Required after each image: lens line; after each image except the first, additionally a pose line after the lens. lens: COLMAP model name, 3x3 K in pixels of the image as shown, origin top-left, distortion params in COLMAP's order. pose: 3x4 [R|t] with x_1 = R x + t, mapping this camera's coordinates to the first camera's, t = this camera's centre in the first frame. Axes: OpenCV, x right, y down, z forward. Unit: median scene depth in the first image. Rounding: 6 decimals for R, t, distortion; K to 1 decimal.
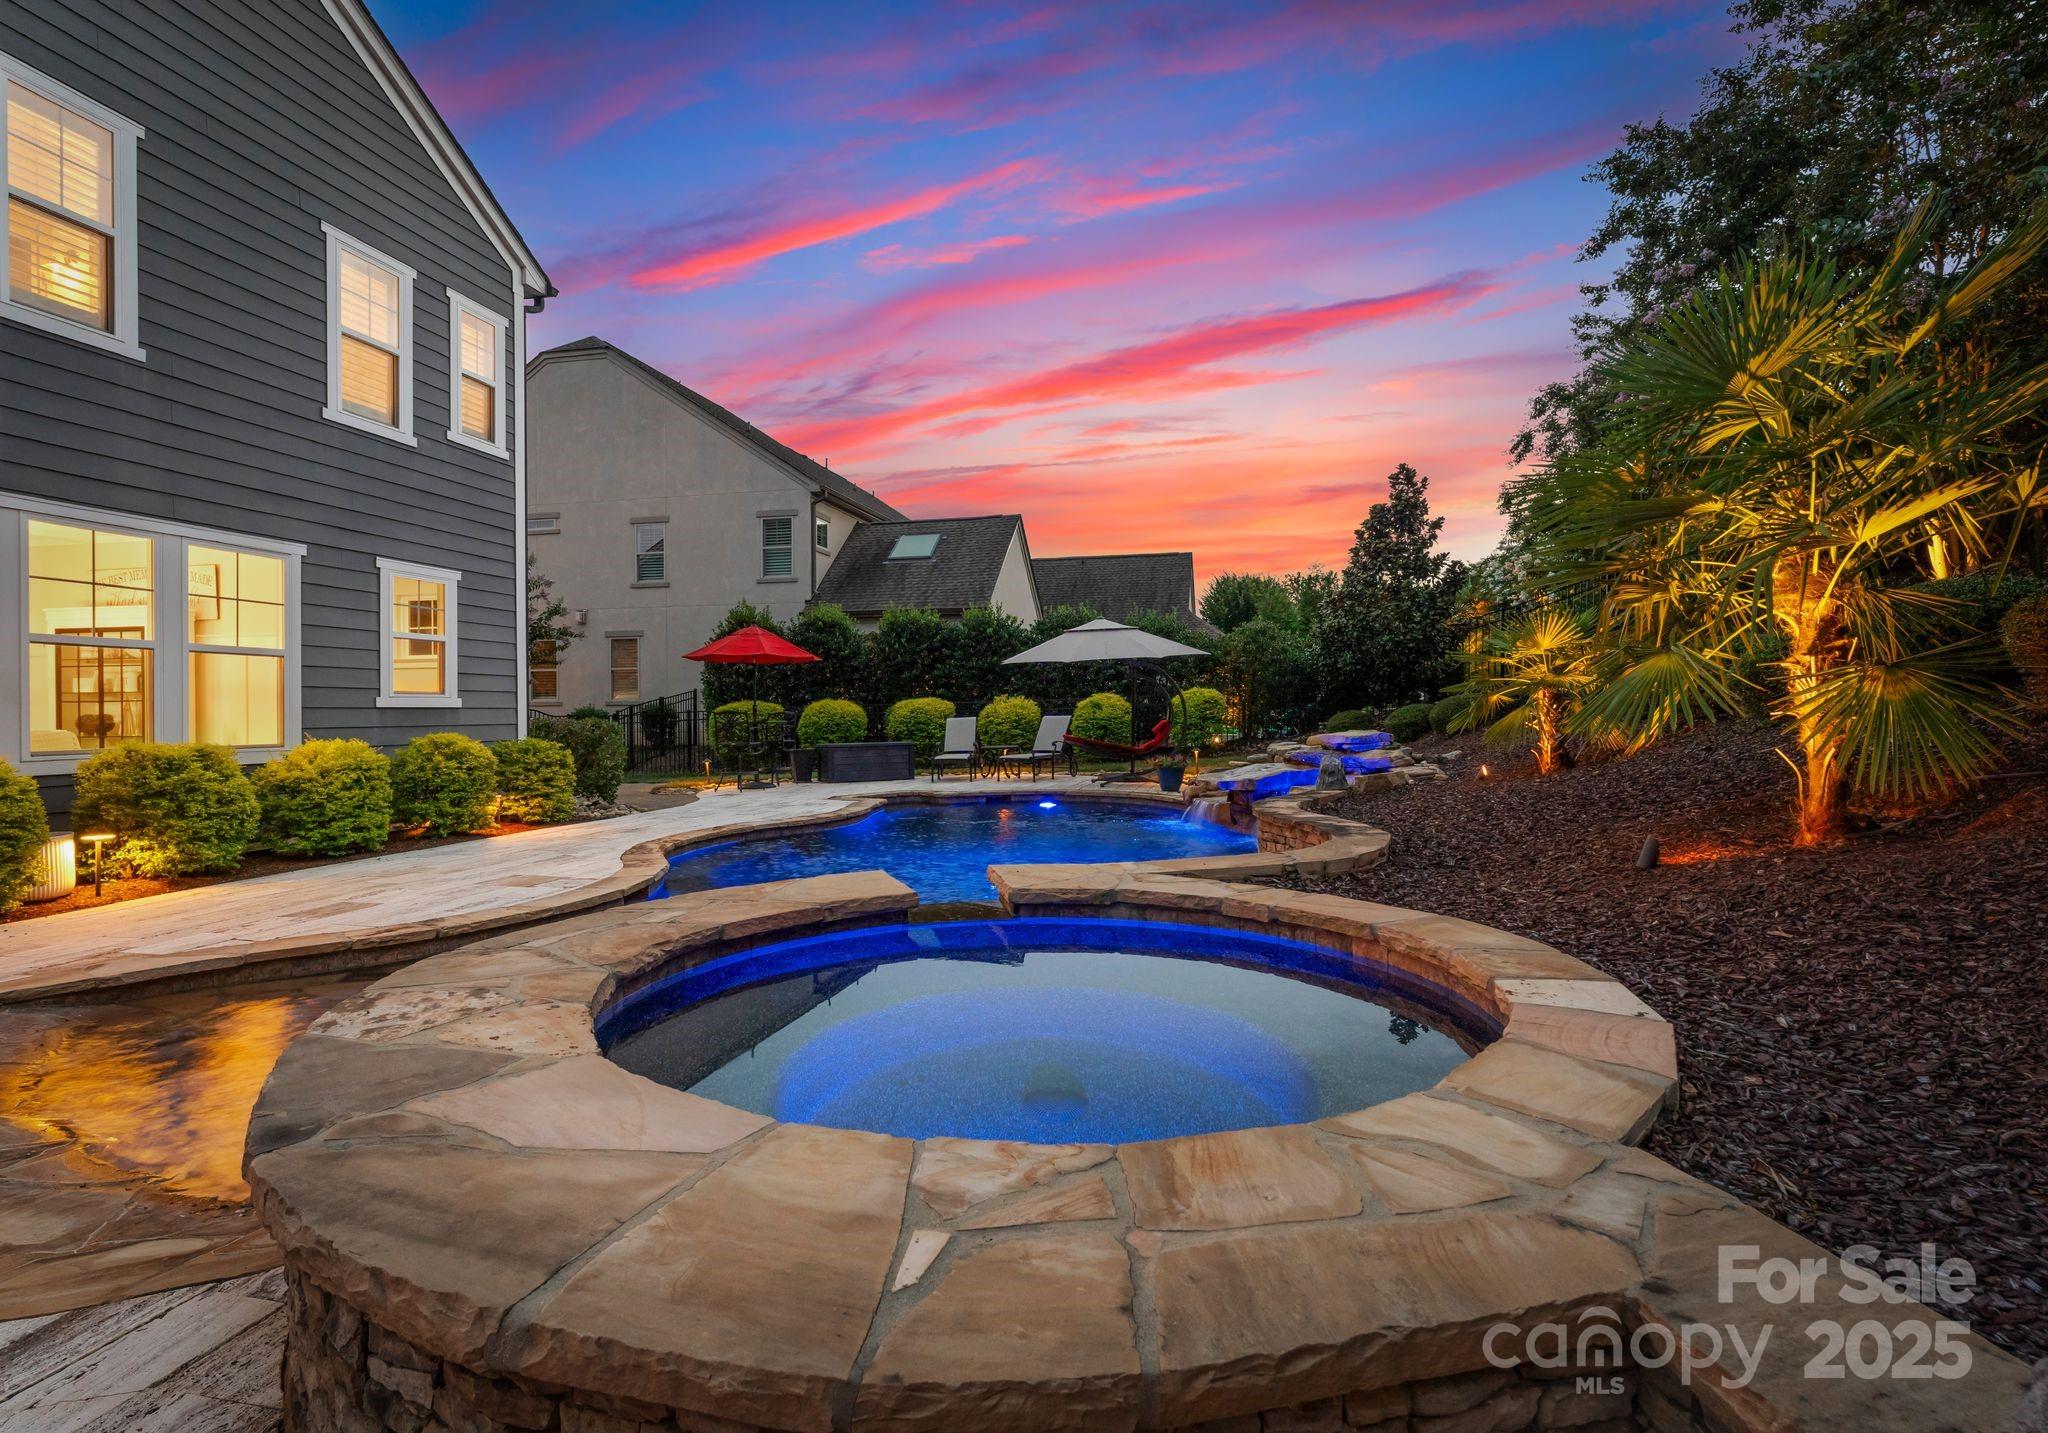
lens RADIAL K [[1004.8, 0, 1026.5], [0, 1004.8, 717.6], [0, 0, 1]] dist [-0.000540, -0.000217]
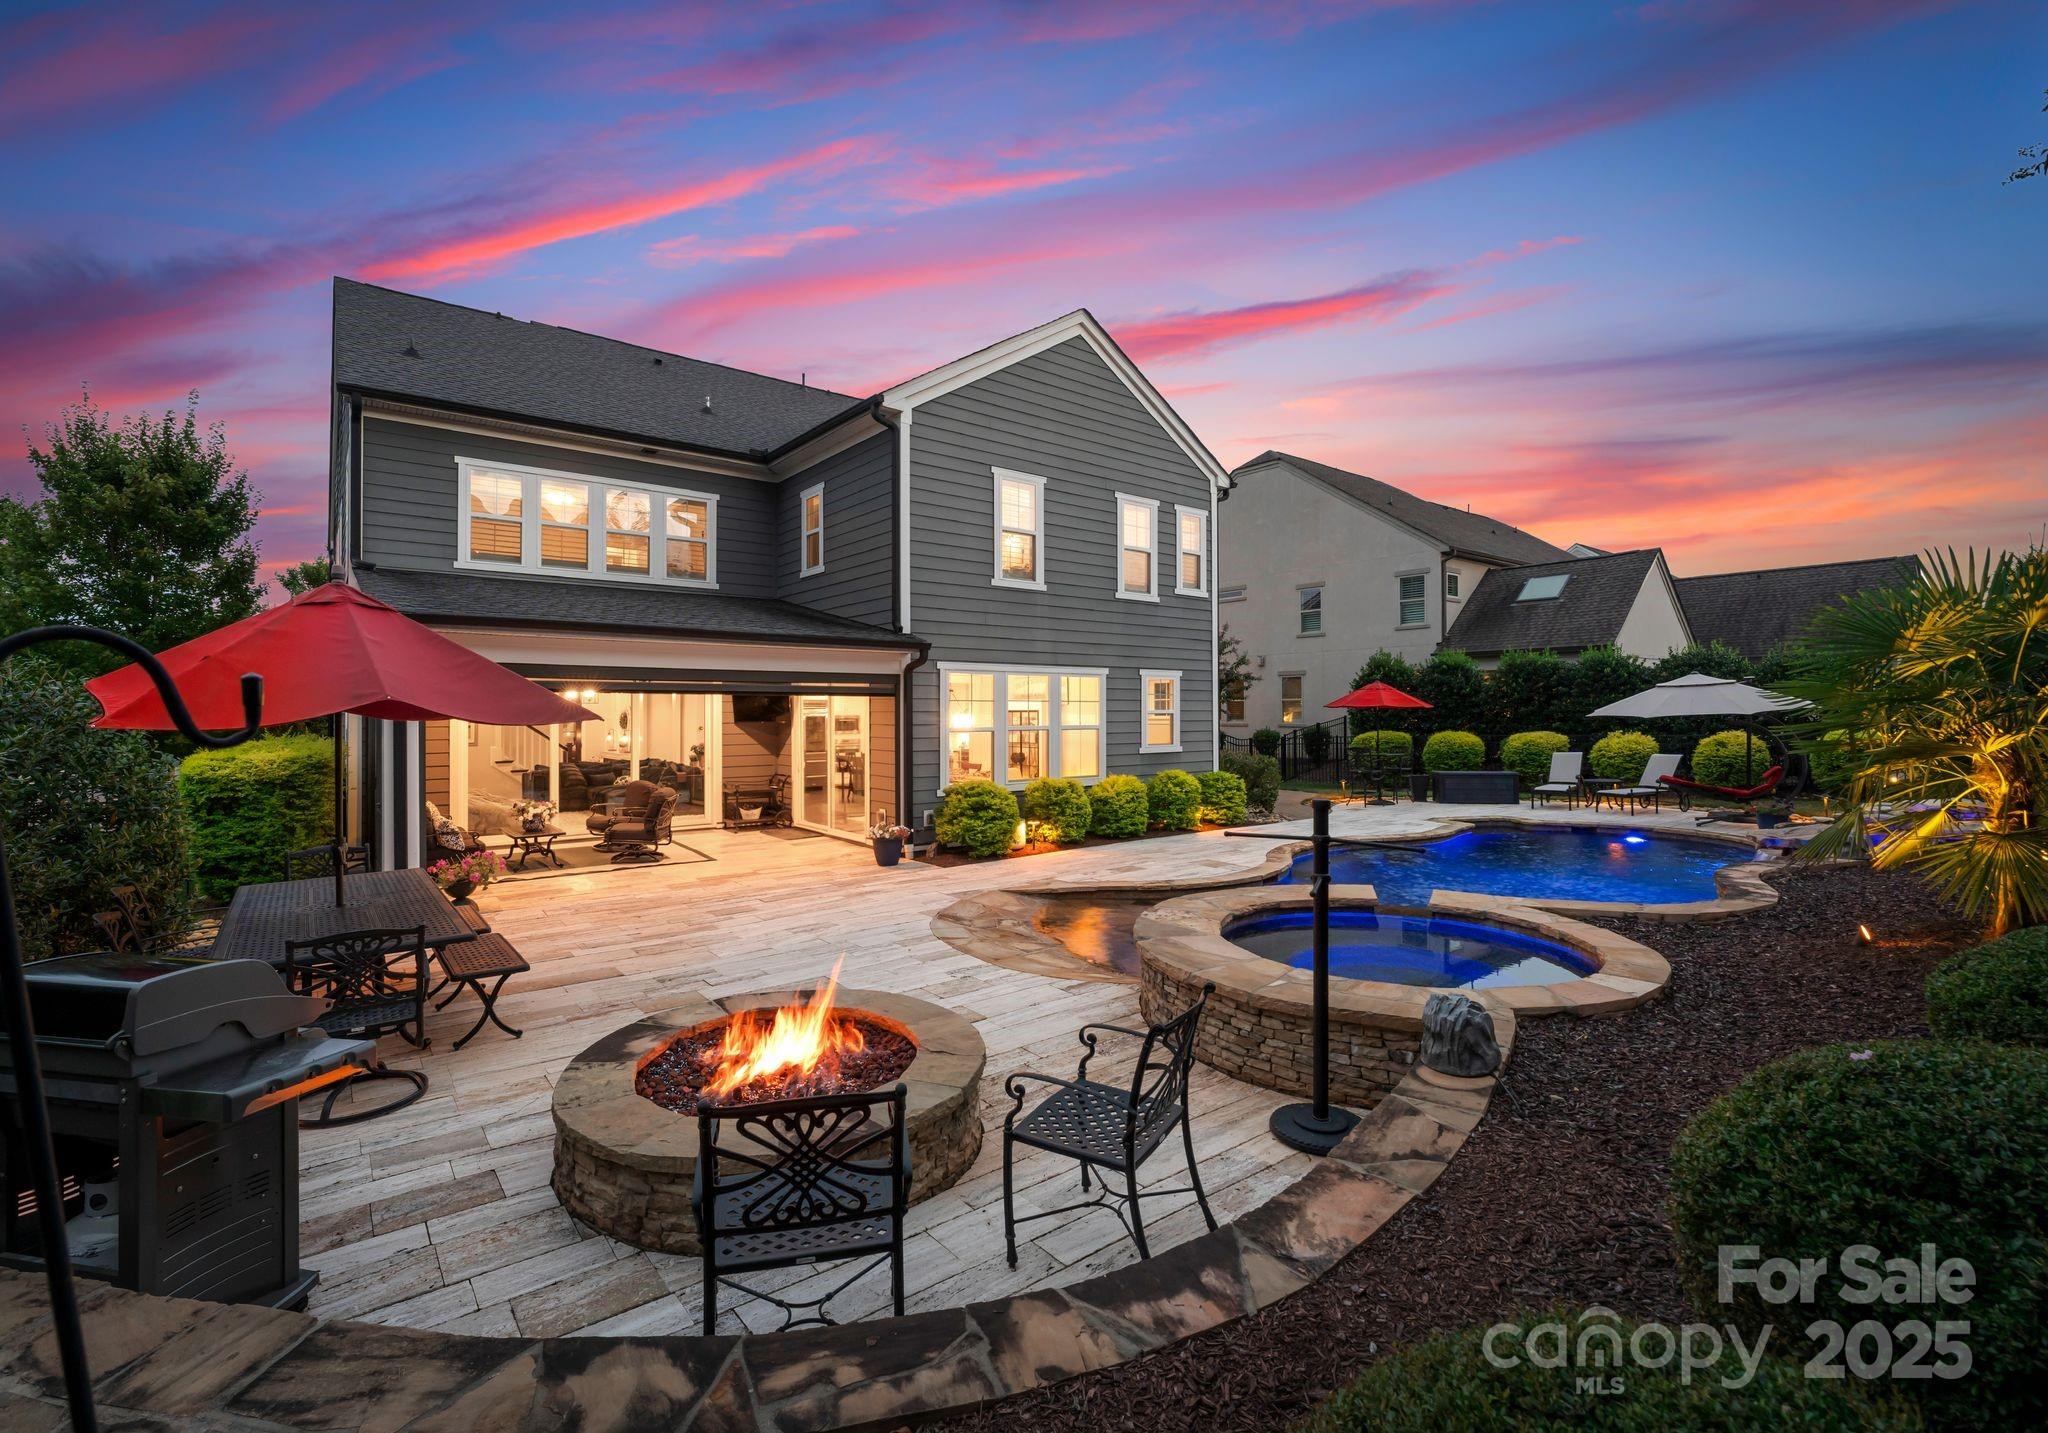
lens RADIAL K [[875.4, 0, 1018.7], [0, 875.4, 708.6], [0, 0, 1]] dist [-0.001895, -0.000044]
pose [[0.766929, -0.003681, -0.641721, 0.153423], [-0.002499, 0.999959, -0.008722, -0.063843], [0.641727, 0.008292, 0.766888, -0.273624]]
